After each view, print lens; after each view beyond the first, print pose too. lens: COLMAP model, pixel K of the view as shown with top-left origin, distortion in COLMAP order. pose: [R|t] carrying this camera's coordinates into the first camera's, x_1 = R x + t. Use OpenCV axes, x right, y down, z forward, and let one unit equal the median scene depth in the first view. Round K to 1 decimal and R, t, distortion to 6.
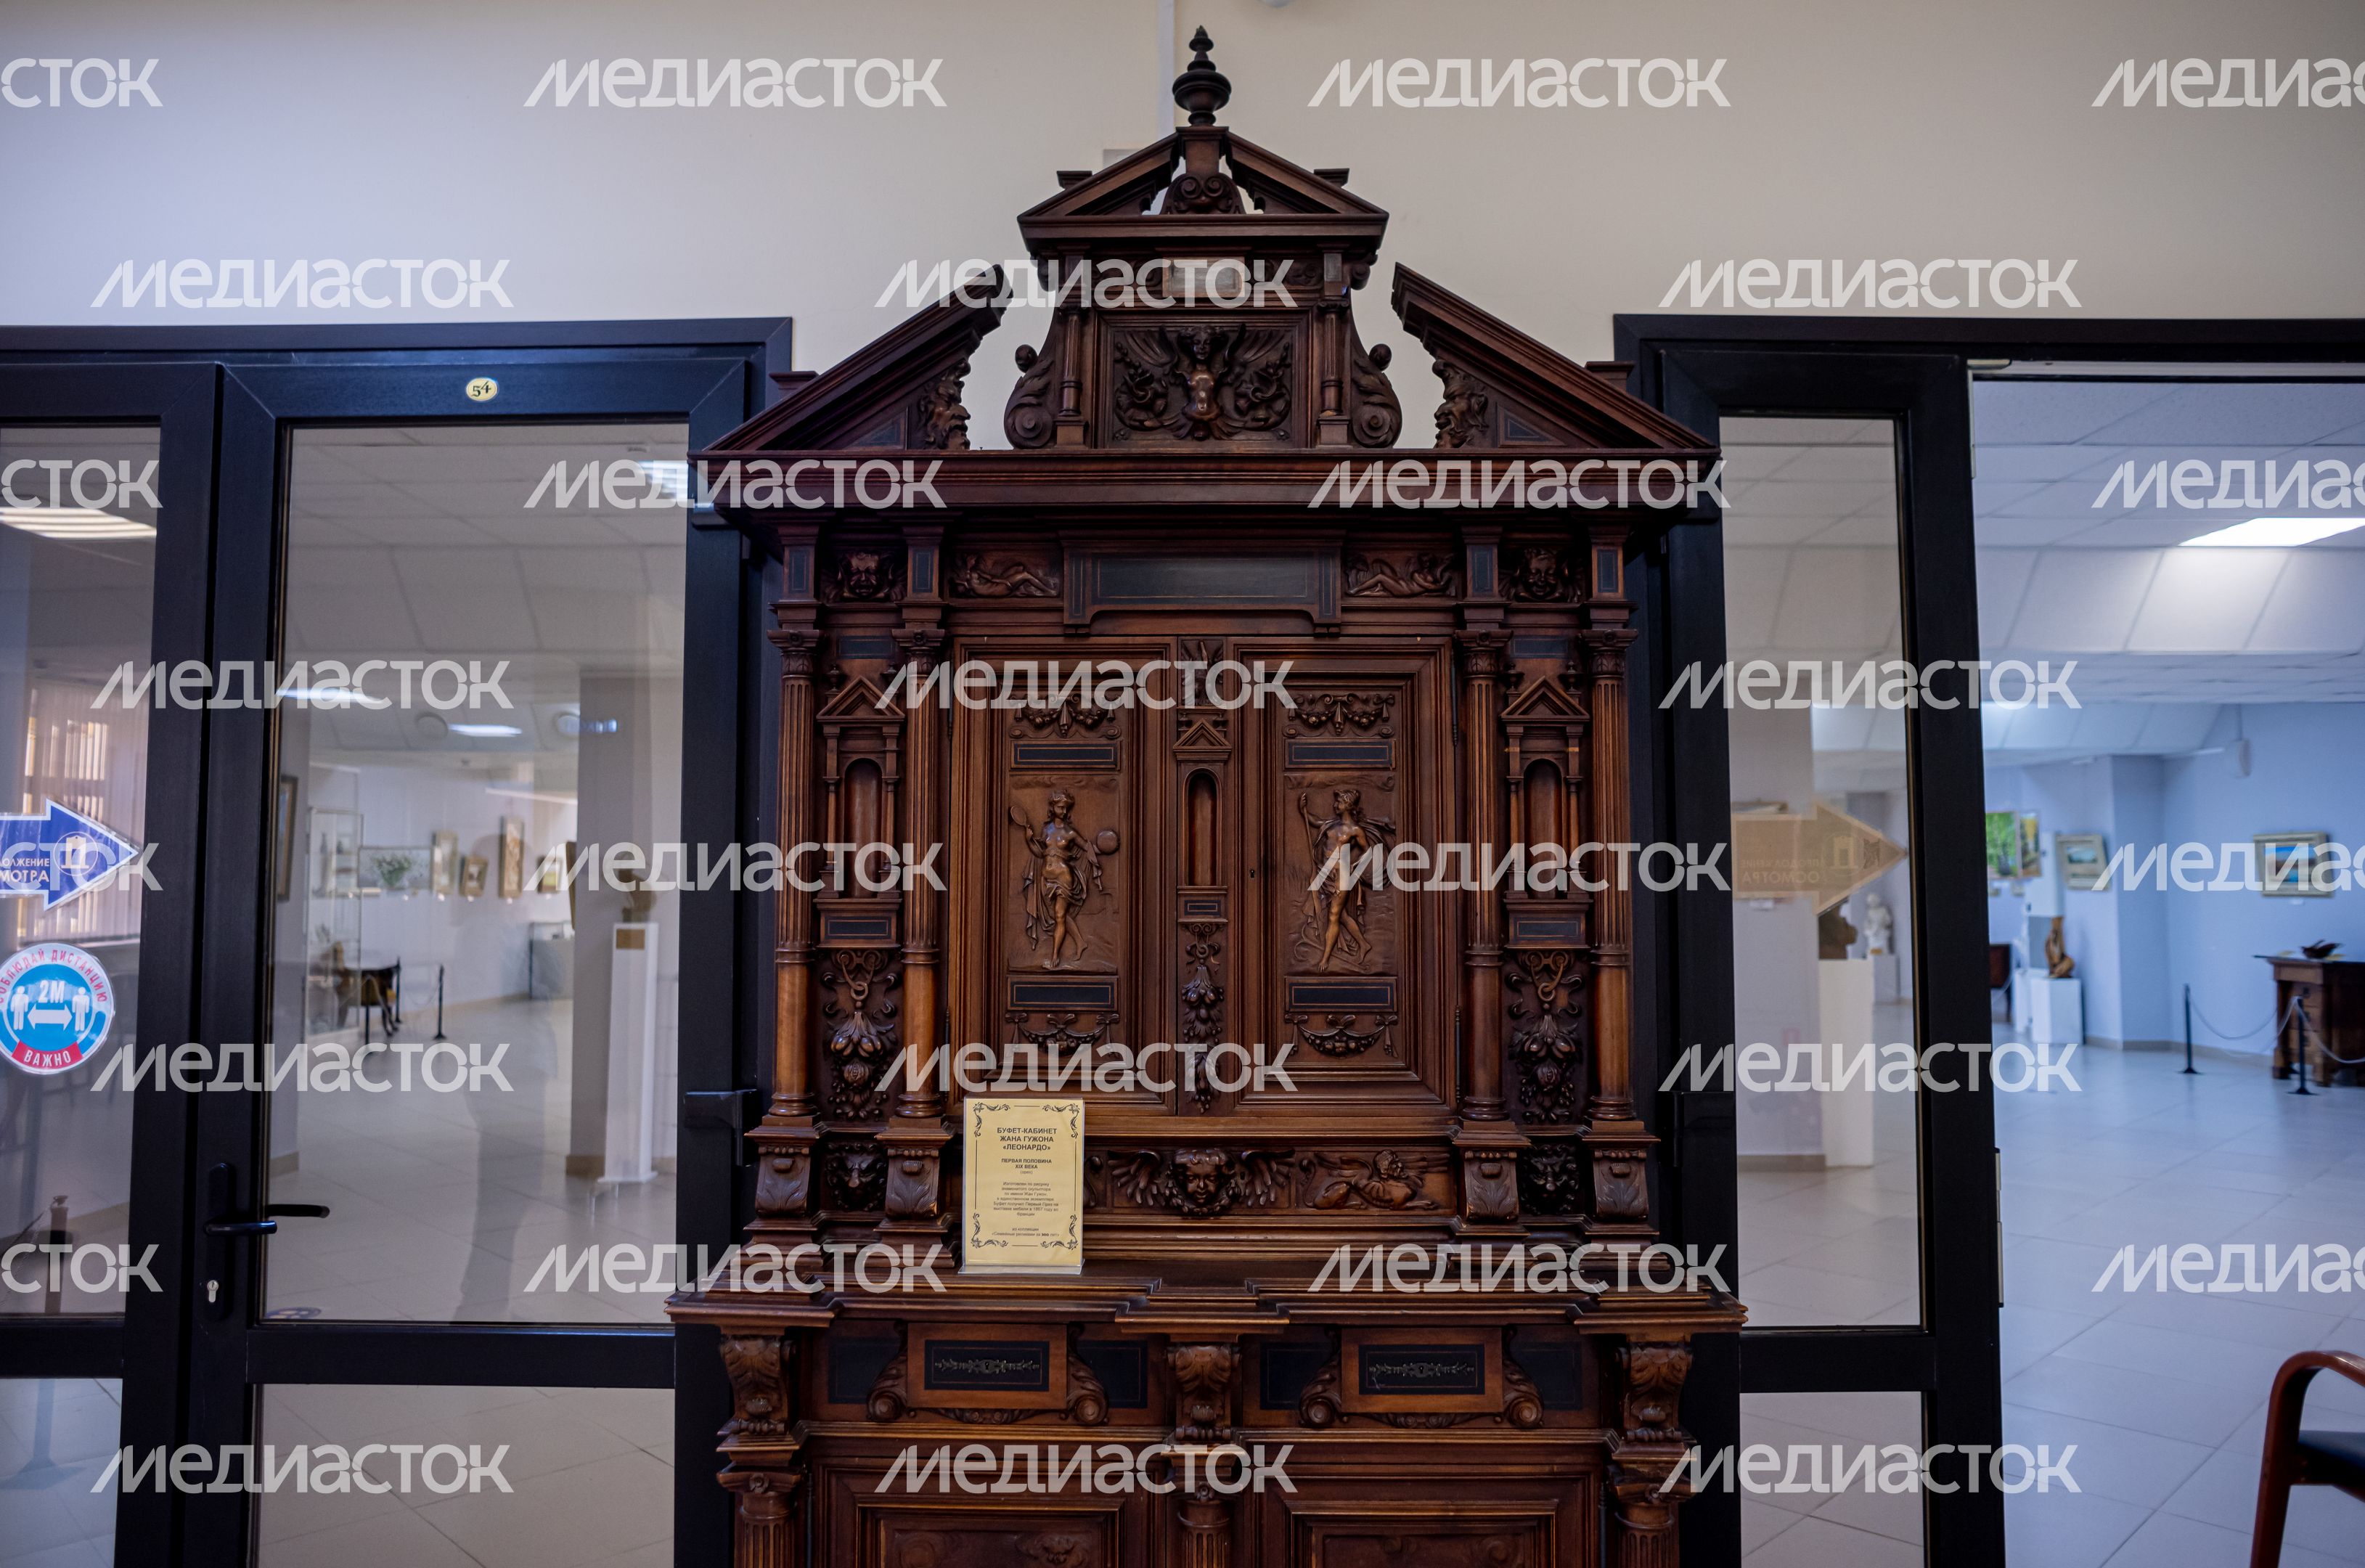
lens RADIAL K [[1084.5, 0, 1182.5], [0, 1084.5, 784.0], [0, 0, 1]] dist [-0.000271, -0.000265]
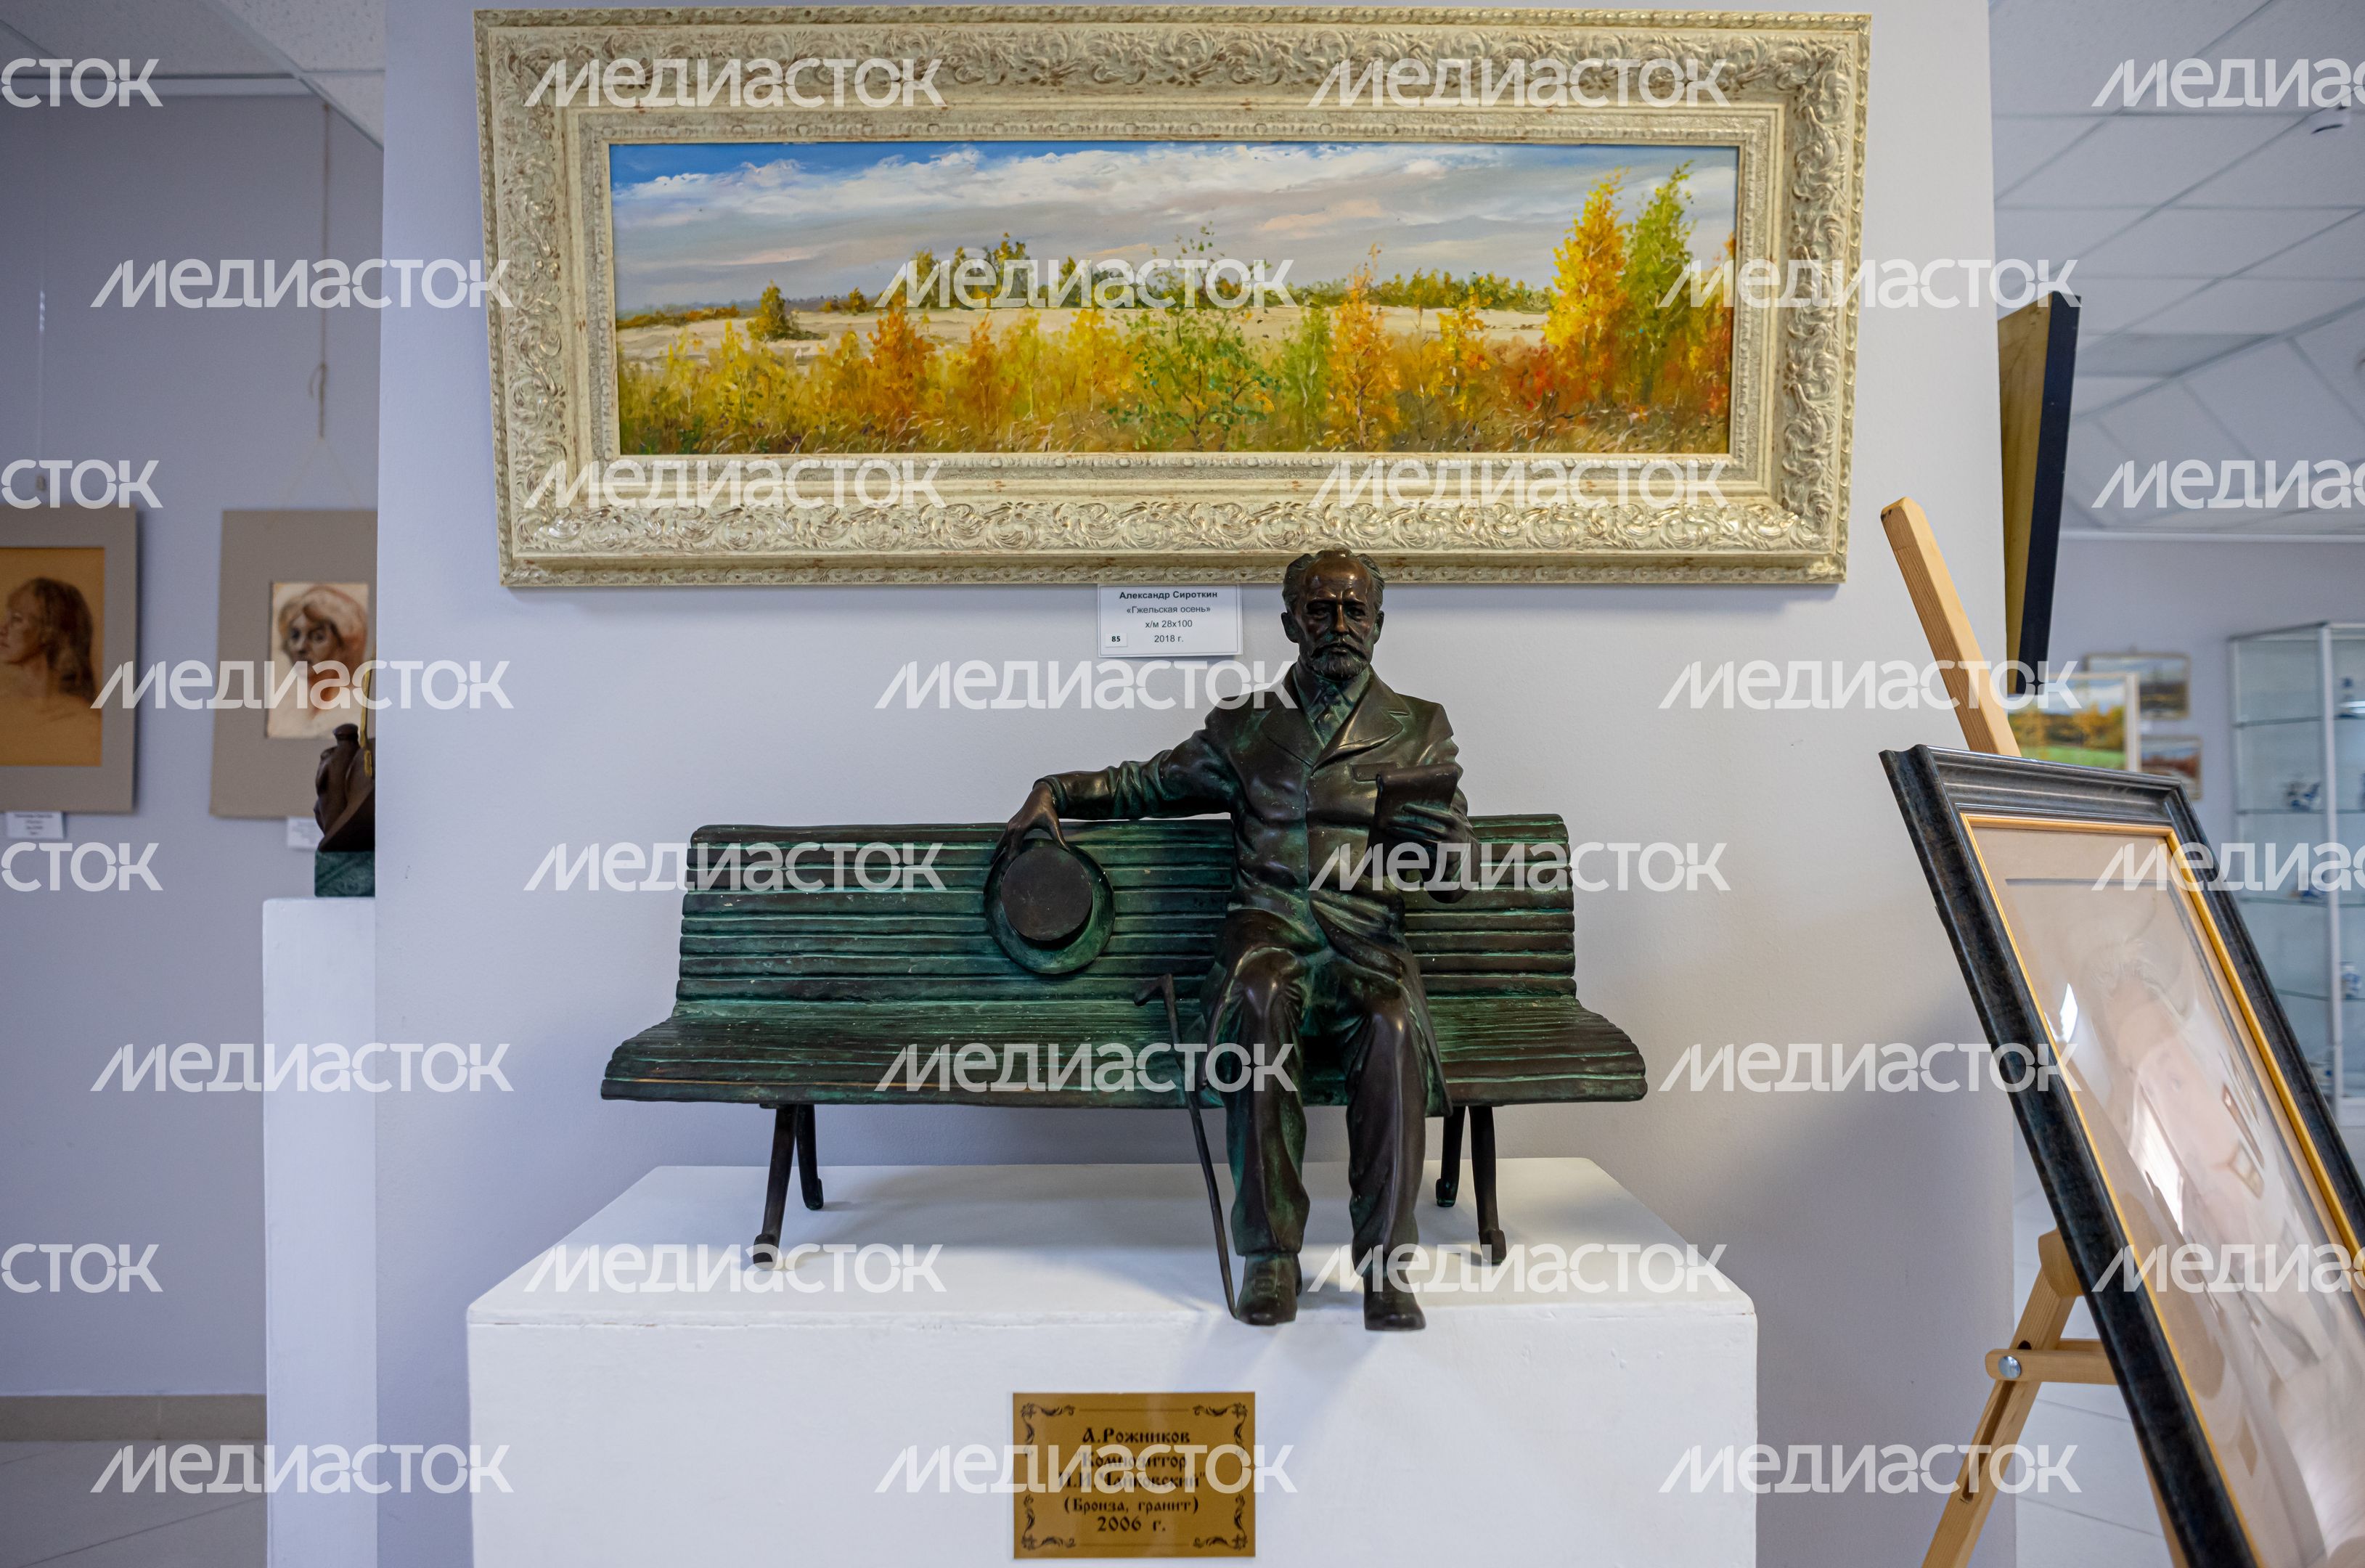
lens RADIAL K [[1084.5, 0, 1182.5], [0, 1084.5, 784.0], [0, 0, 1]] dist [-0.000271, -0.000265]
pose [[1.000000, -0.000117, -0.000012, -0.000008], [0.000117, 1.000000, 0.000124, -0.355404], [0.000012, -0.000124, 1.000000, 0.000086]]
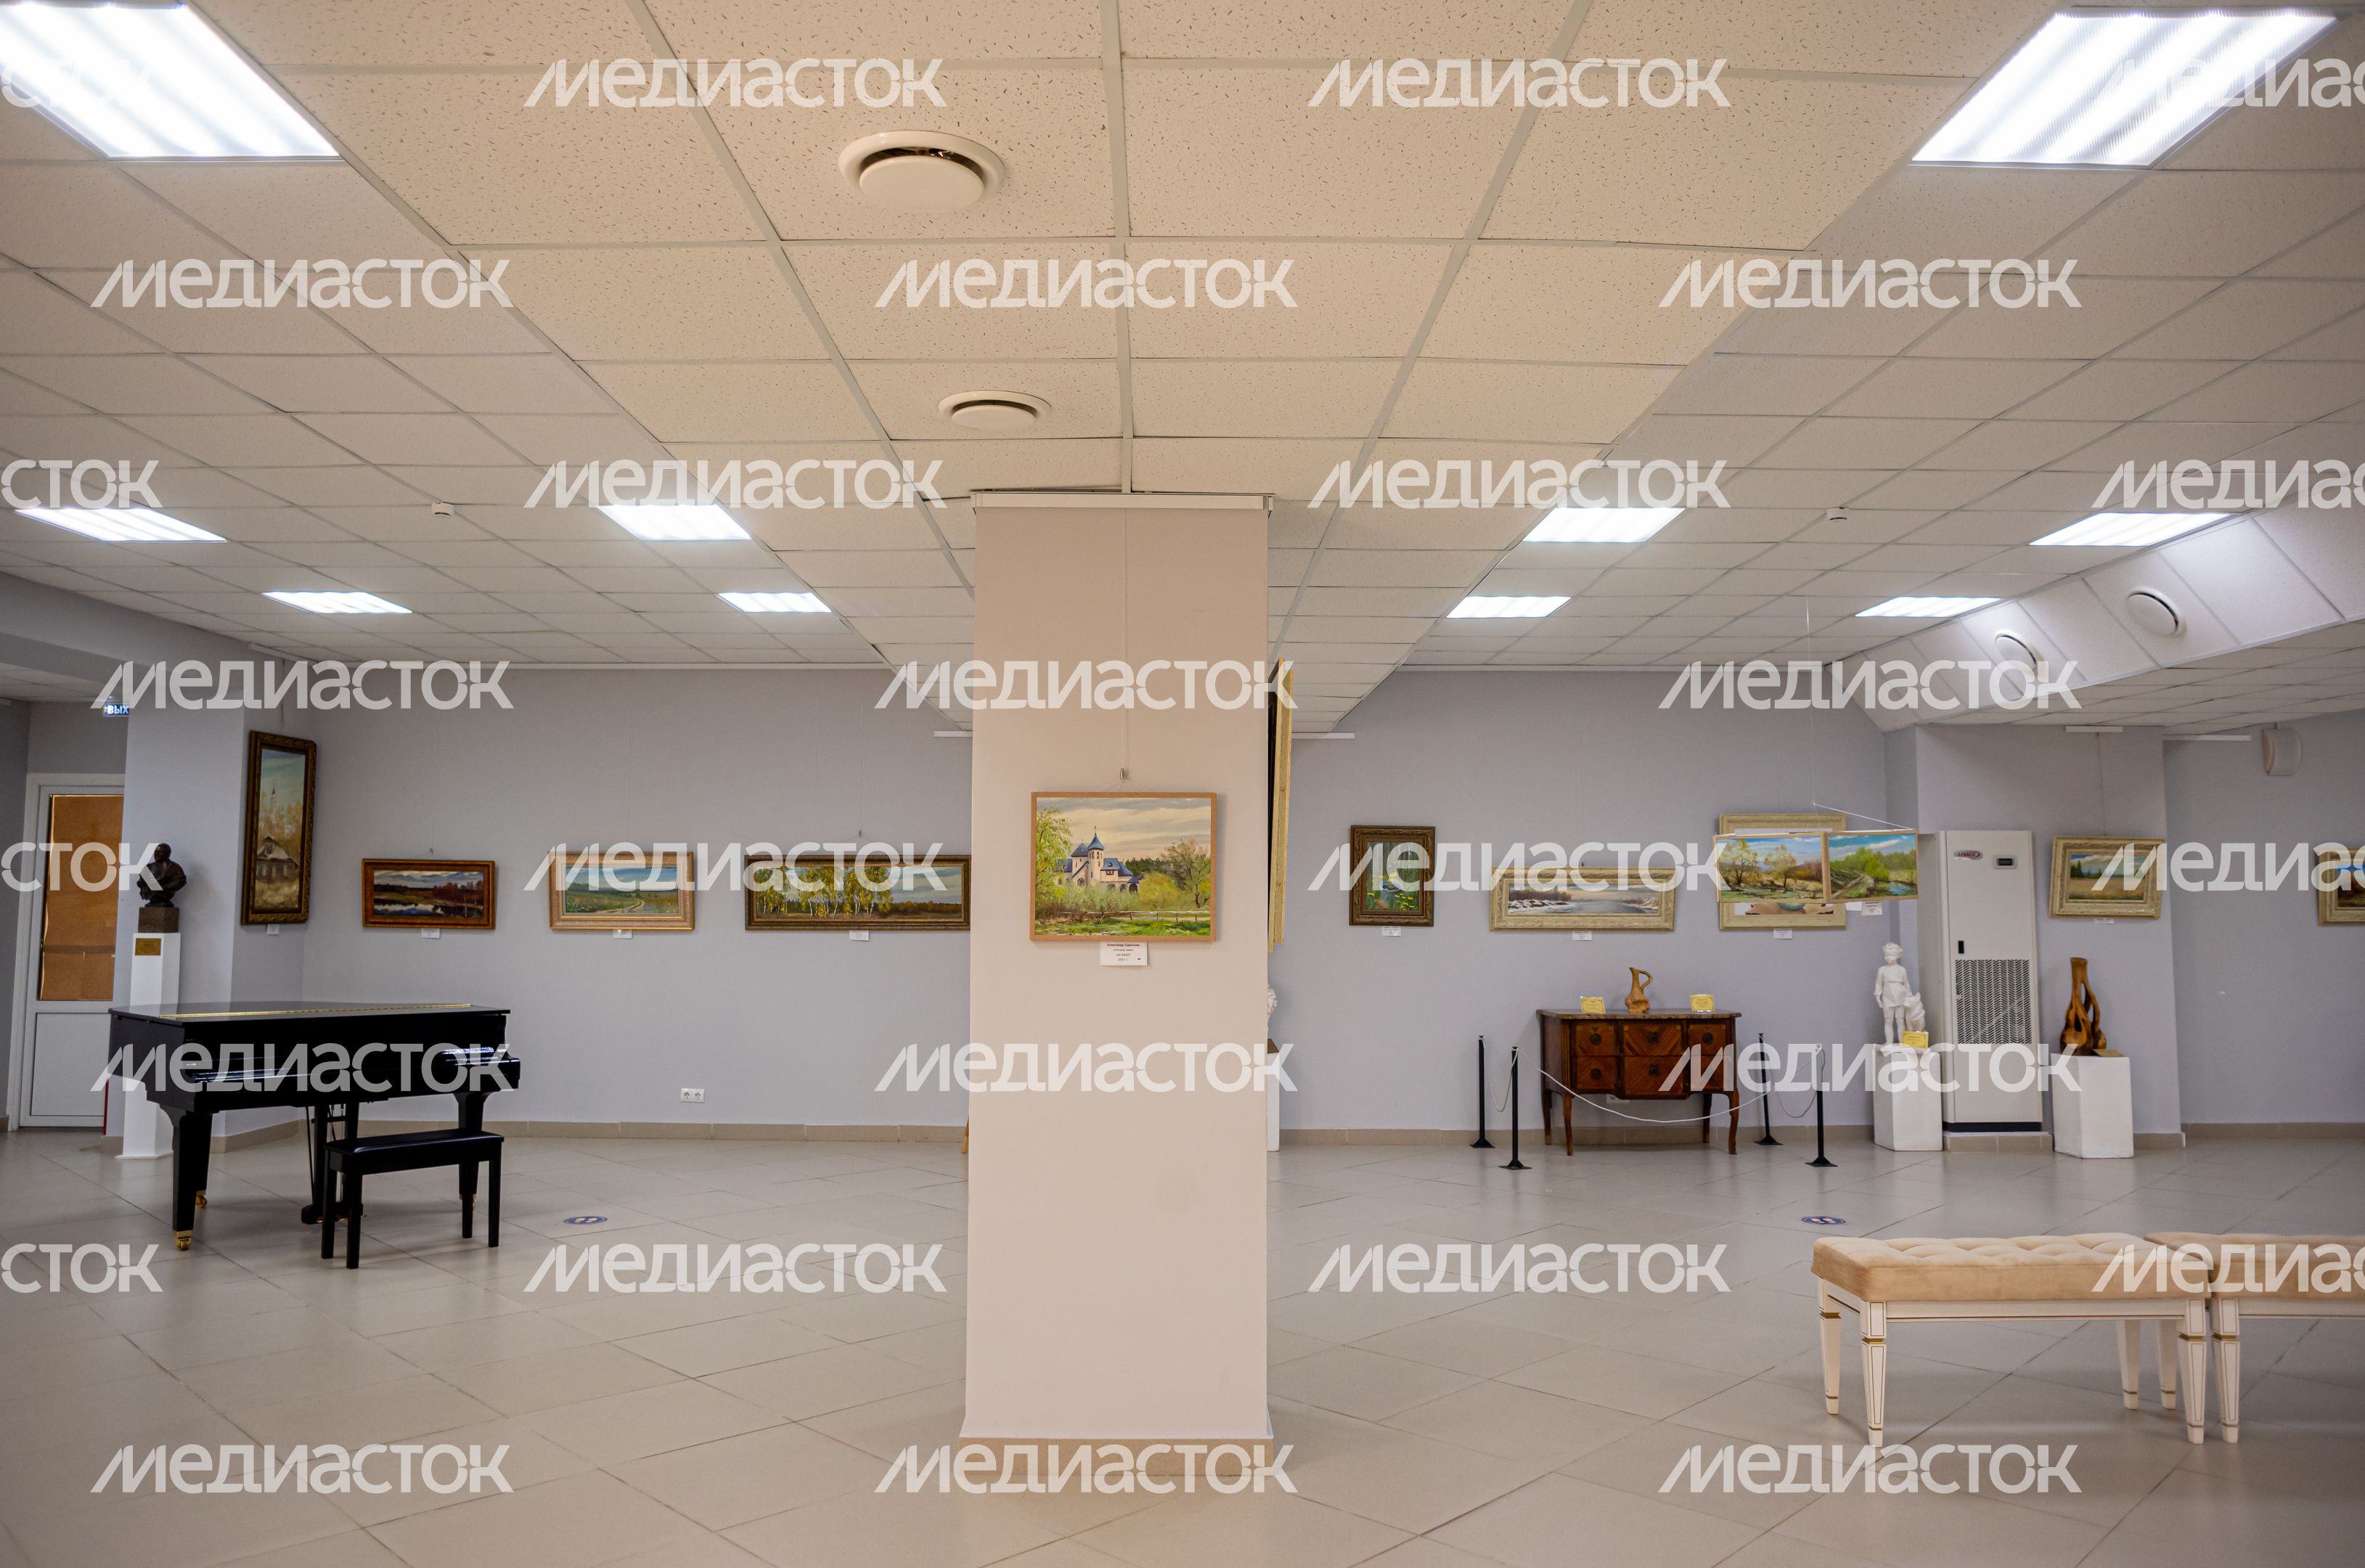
lens RADIAL K [[1084.5, 0, 1182.5], [0, 1084.5, 784.0], [0, 0, 1]] dist [-0.000271, -0.000265]
pose [[1.000000, 0.000105, 0.000068, -0.723898], [-0.000105, 1.000000, 0.000181, -0.000393], [-0.000068, -0.000181, 1.000000, -0.000342]]
